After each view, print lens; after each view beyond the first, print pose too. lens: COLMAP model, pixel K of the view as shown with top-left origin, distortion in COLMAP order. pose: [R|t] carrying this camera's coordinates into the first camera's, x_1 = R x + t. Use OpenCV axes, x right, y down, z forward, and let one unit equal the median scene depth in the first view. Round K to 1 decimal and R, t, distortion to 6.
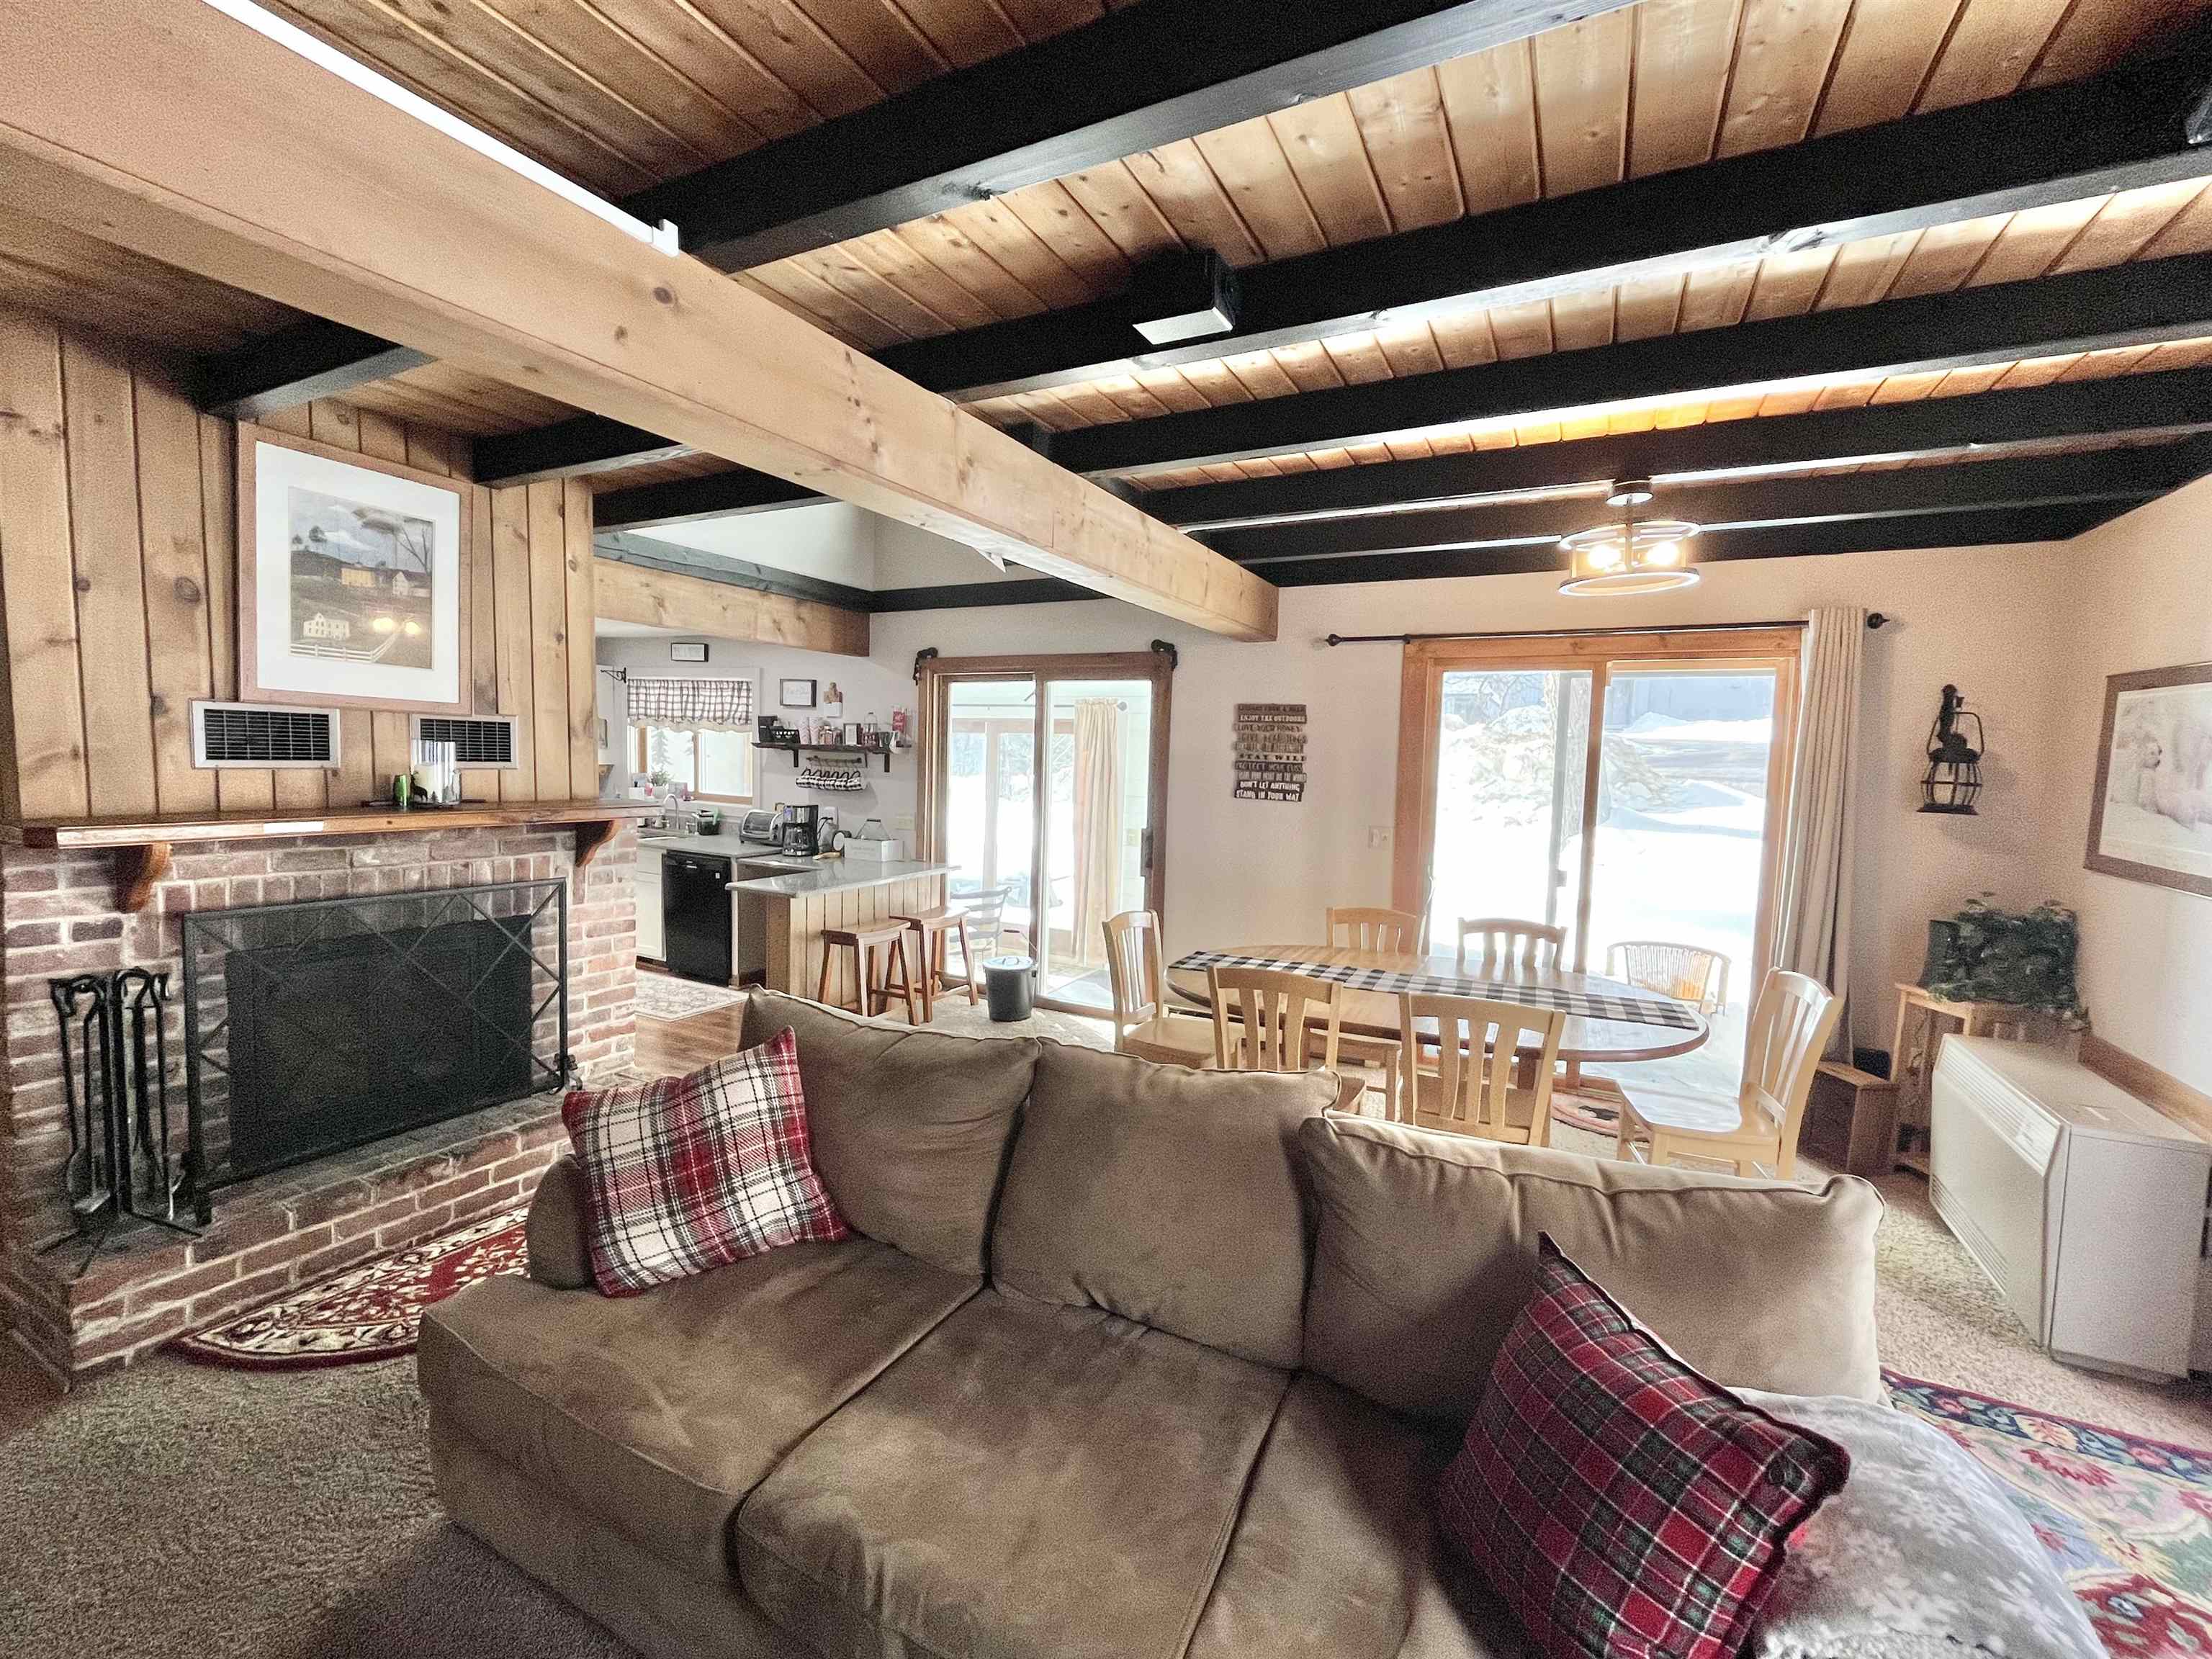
lens RADIAL K [[930.7, 0, 1106.0], [0, 930.7, 829.5], [0, 0, 1]] dist [-0.003751, -0.000520]
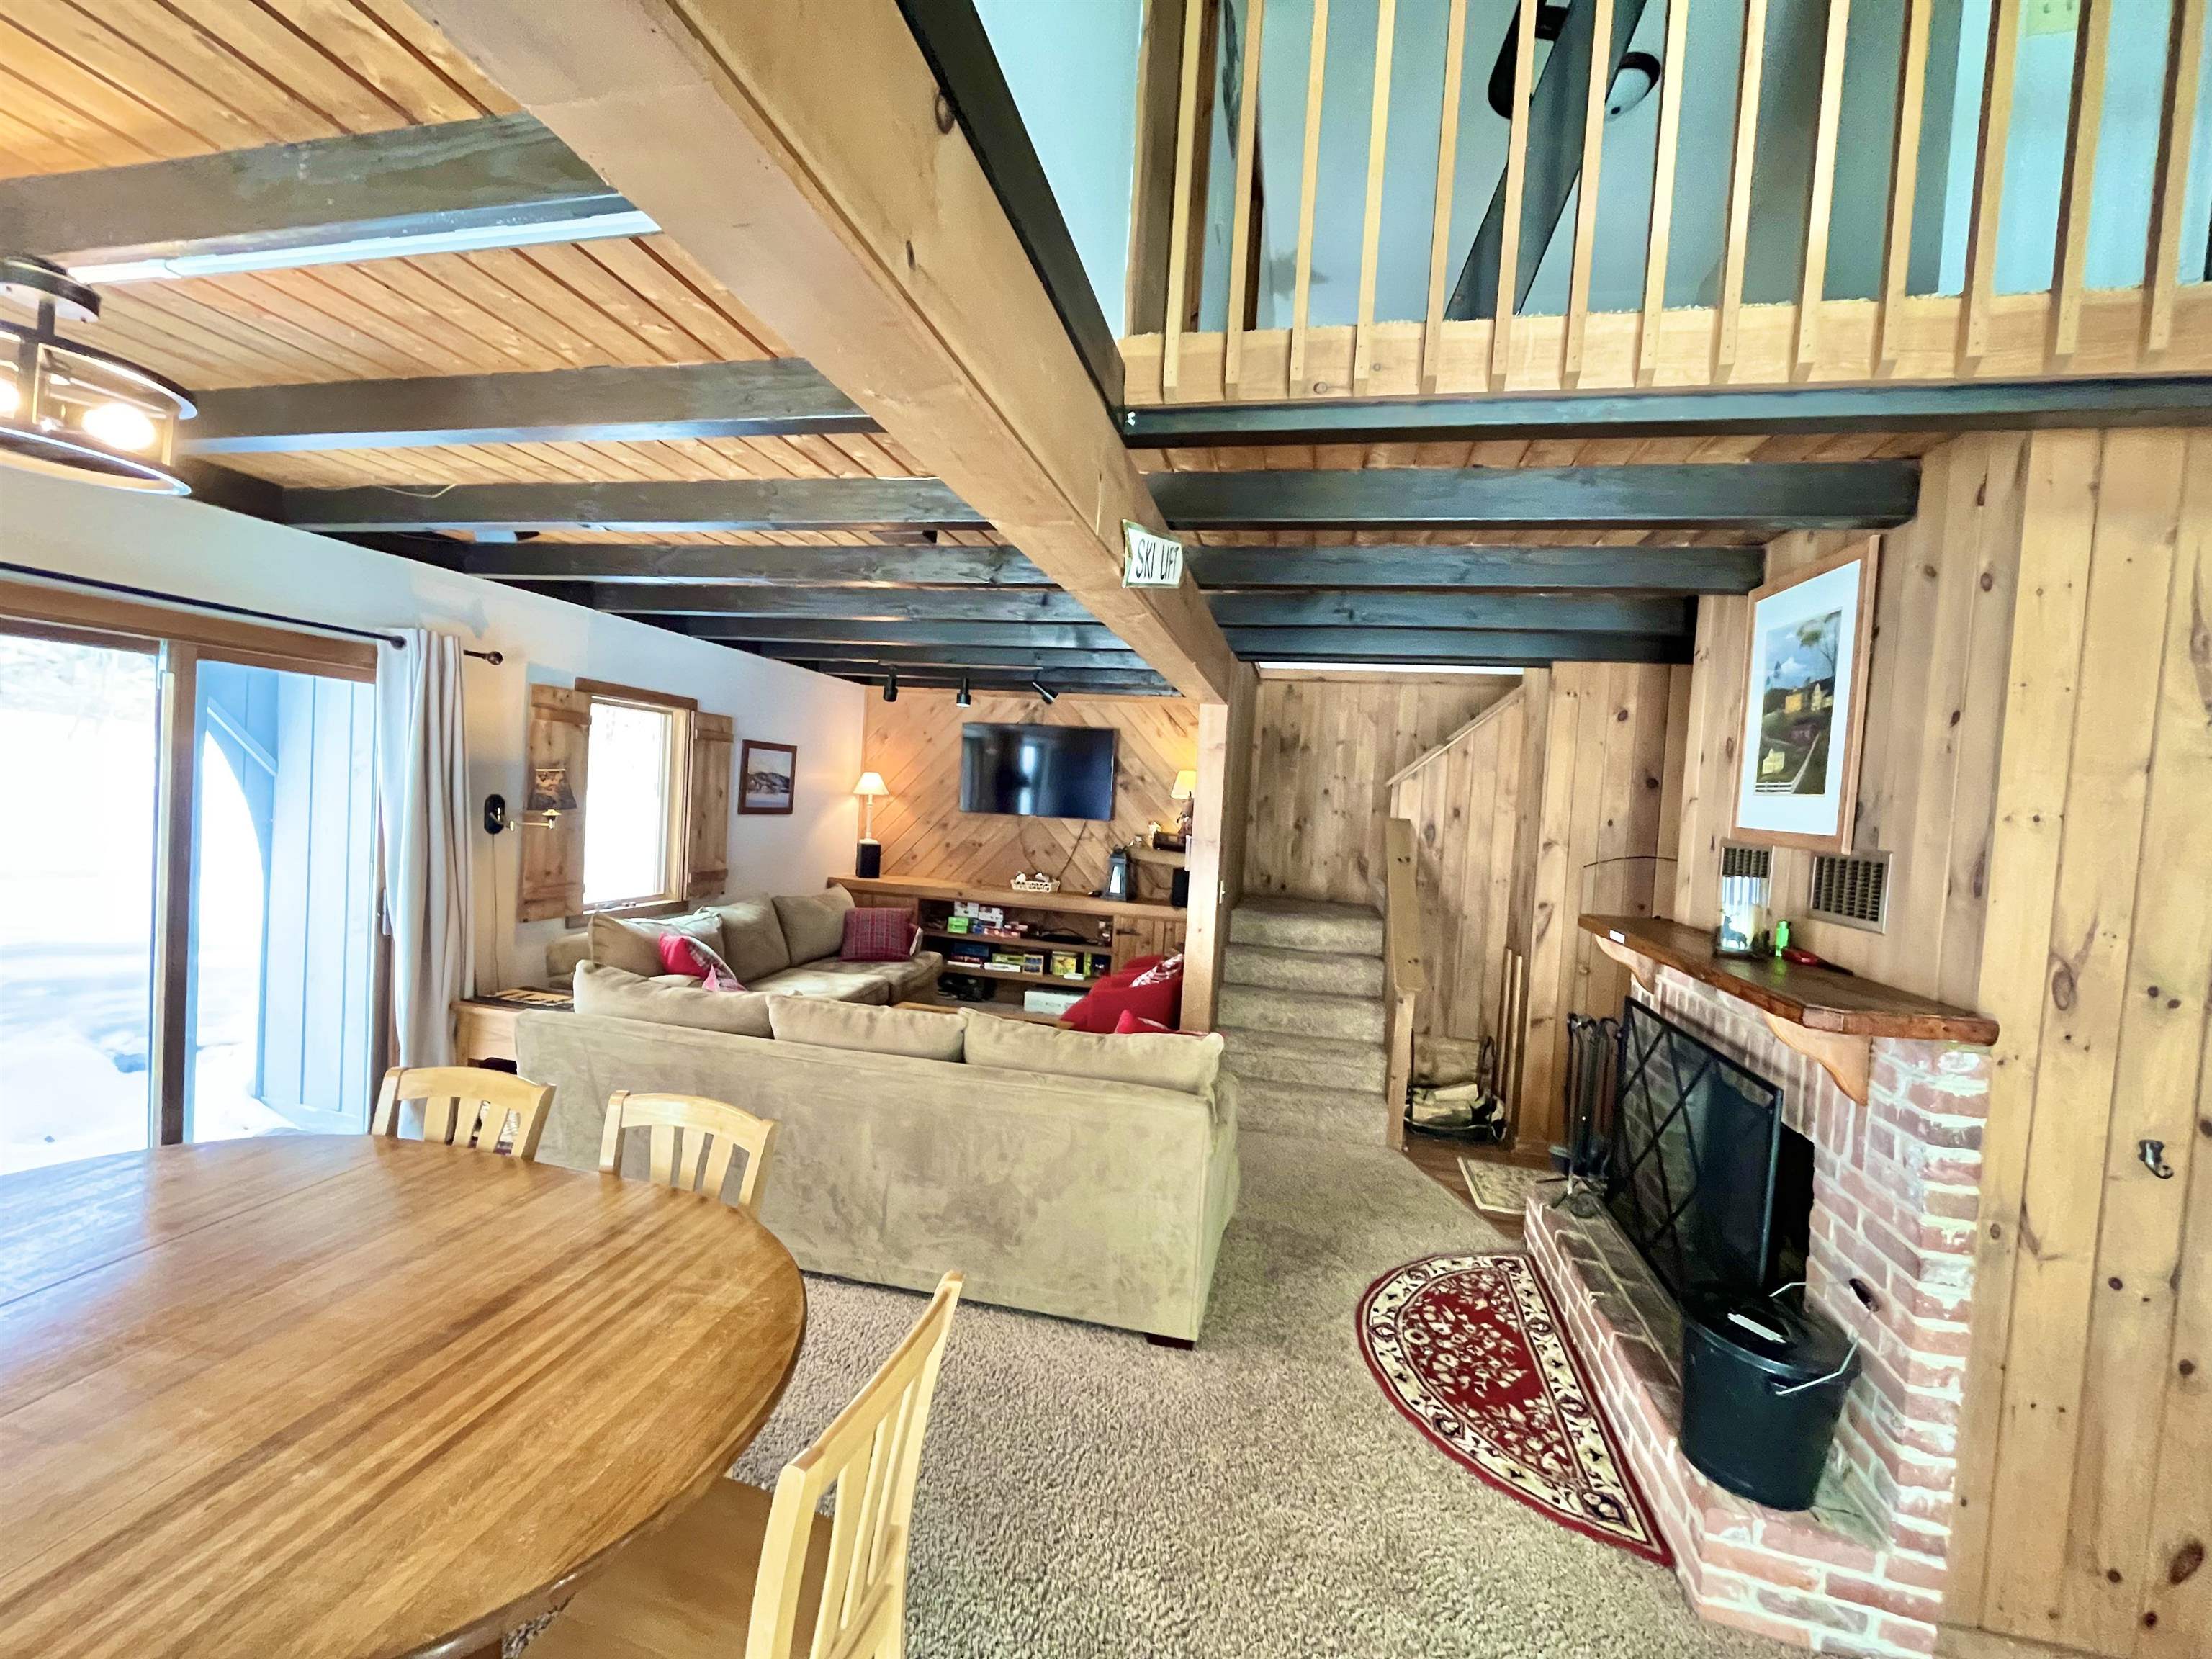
lens RADIAL K [[900.2, 0, 1106.0], [0, 900.2, 829.5], [0, 0, 1]] dist [-0.002310, -0.000637]
pose [[-0.965167, -0.078386, -0.249617, 0.053143], [-0.108400, 0.988131, 0.108841, -0.152845], [0.238122, 0.132108, -0.962208, 1.524684]]
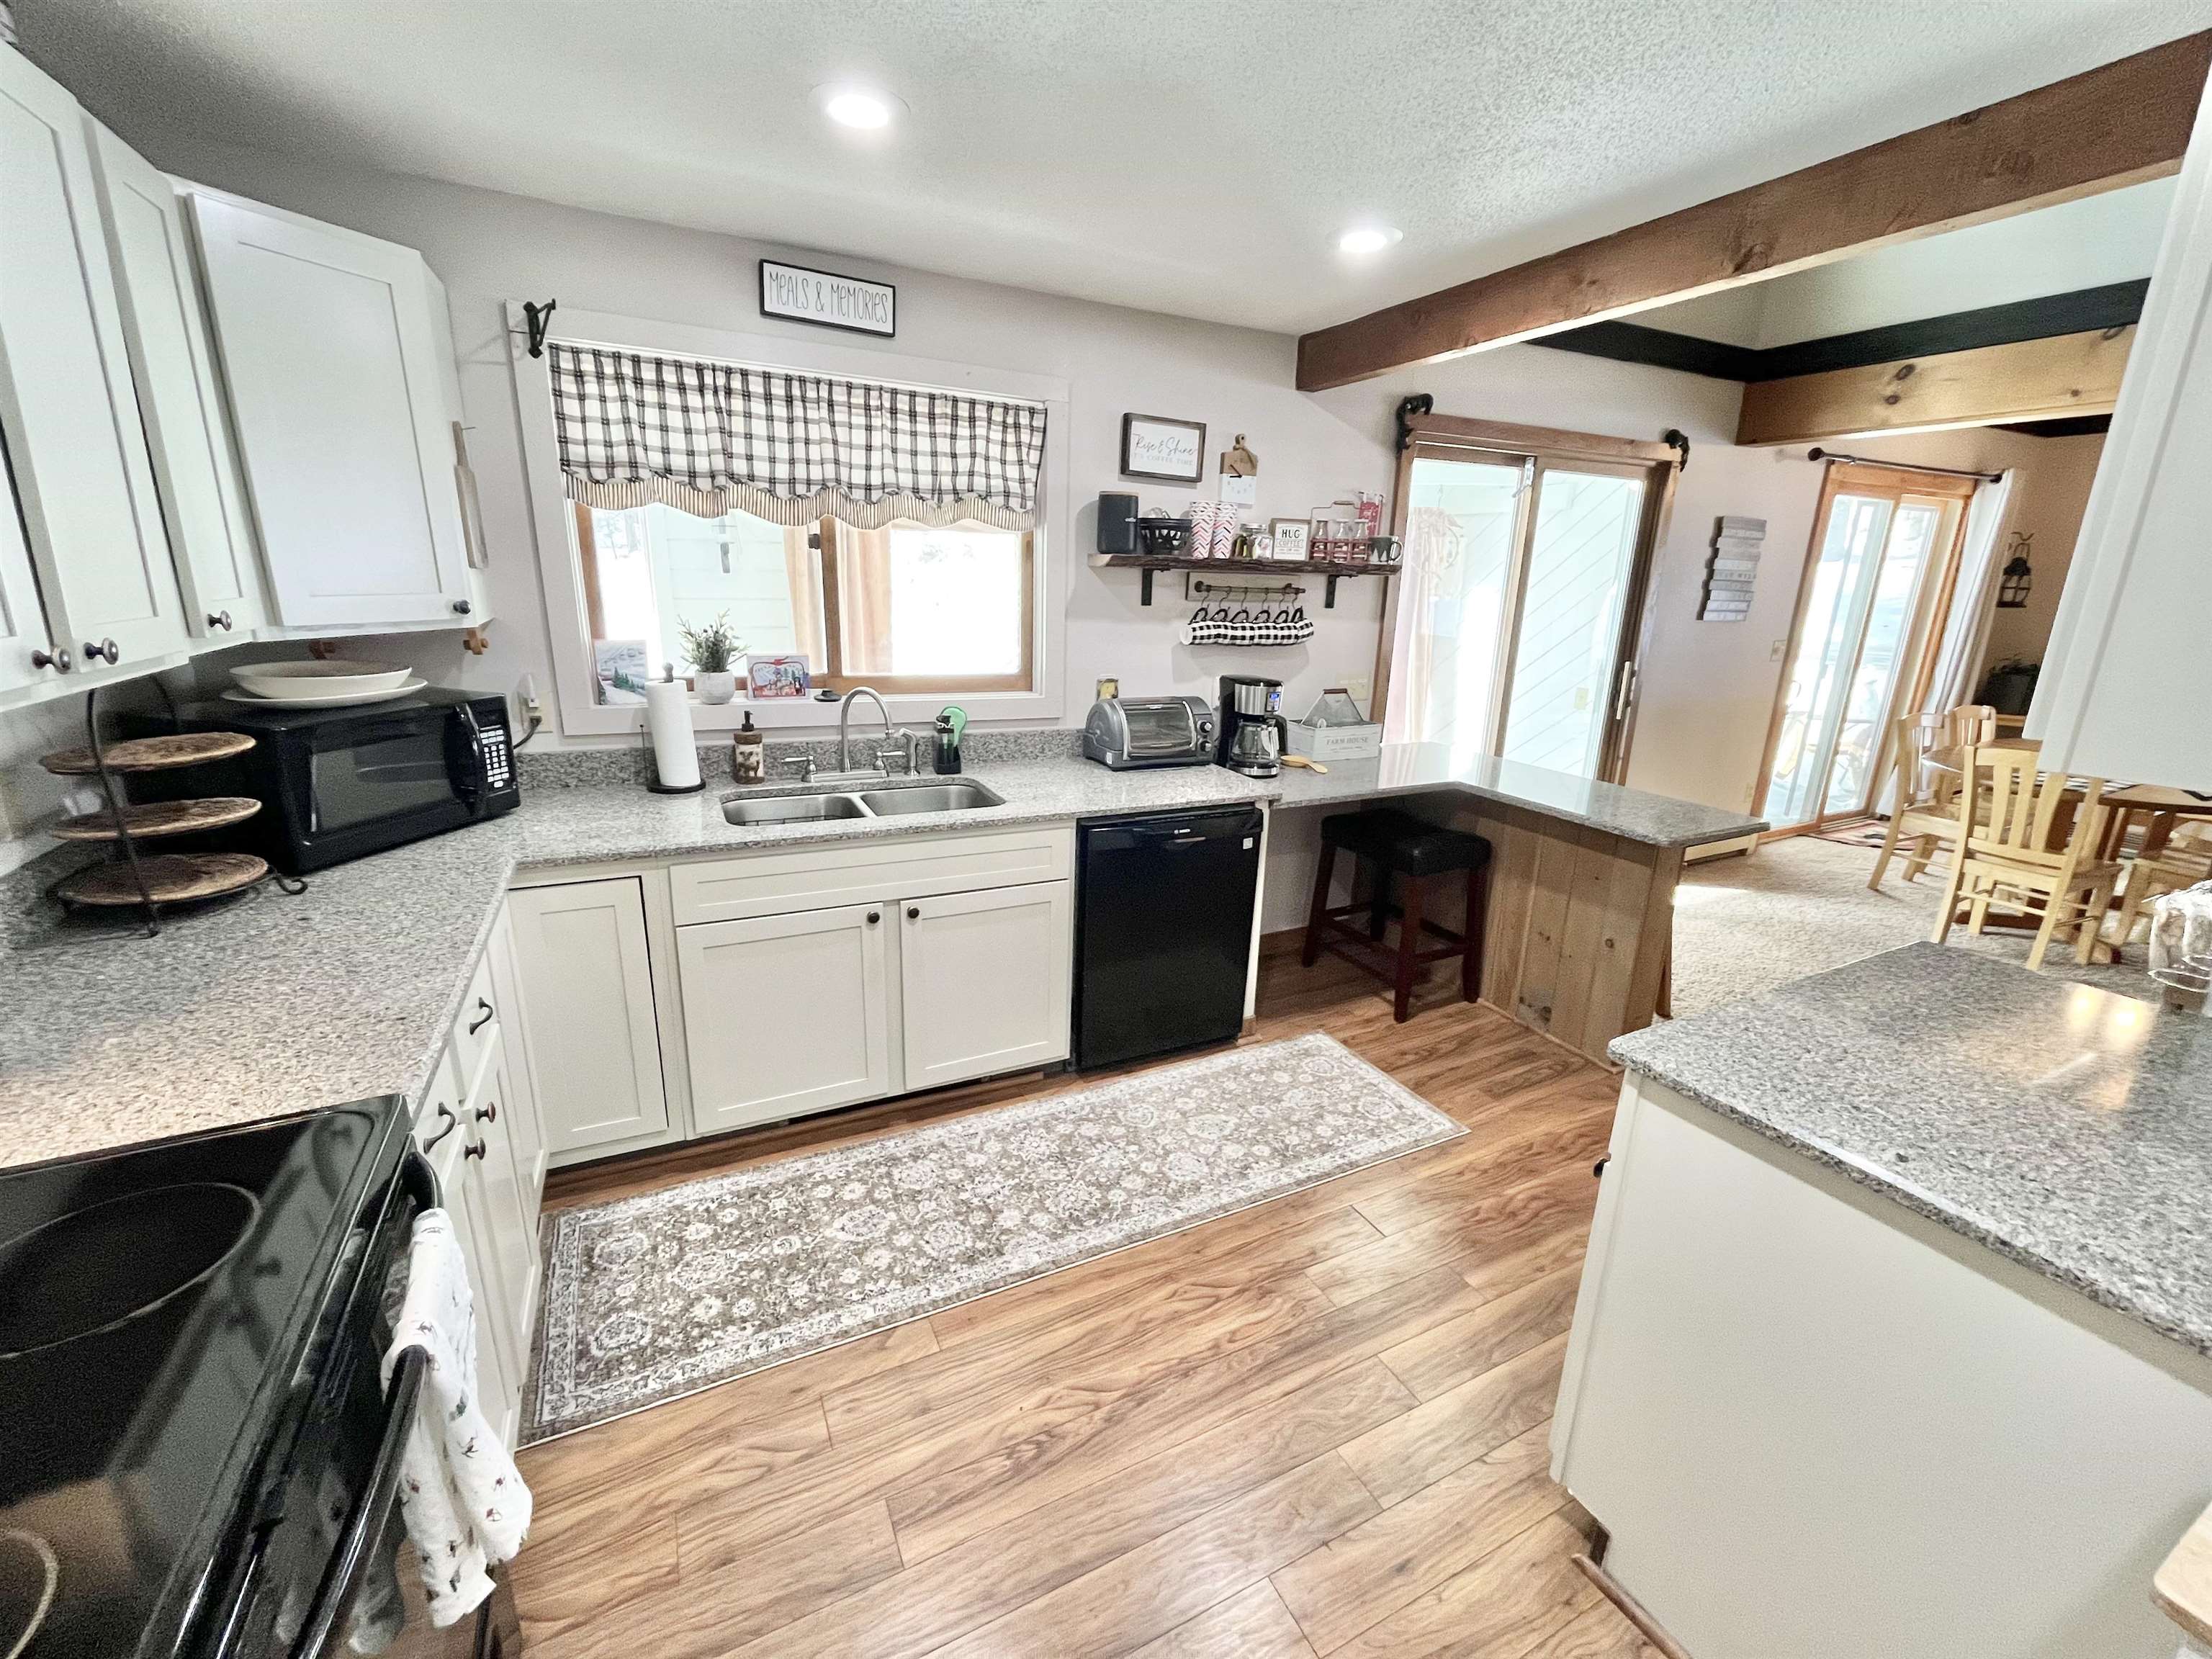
lens RADIAL K [[900.2, 0, 1106.0], [0, 900.2, 829.5], [0, 0, 1]] dist [-0.002310, -0.000637]
pose [[0.594445, -0.236401, 0.768603, -1.497928], [0.060805, 0.966289, 0.250176, -0.144756], [-0.801834, -0.101981, 0.588780, 1.429303]]
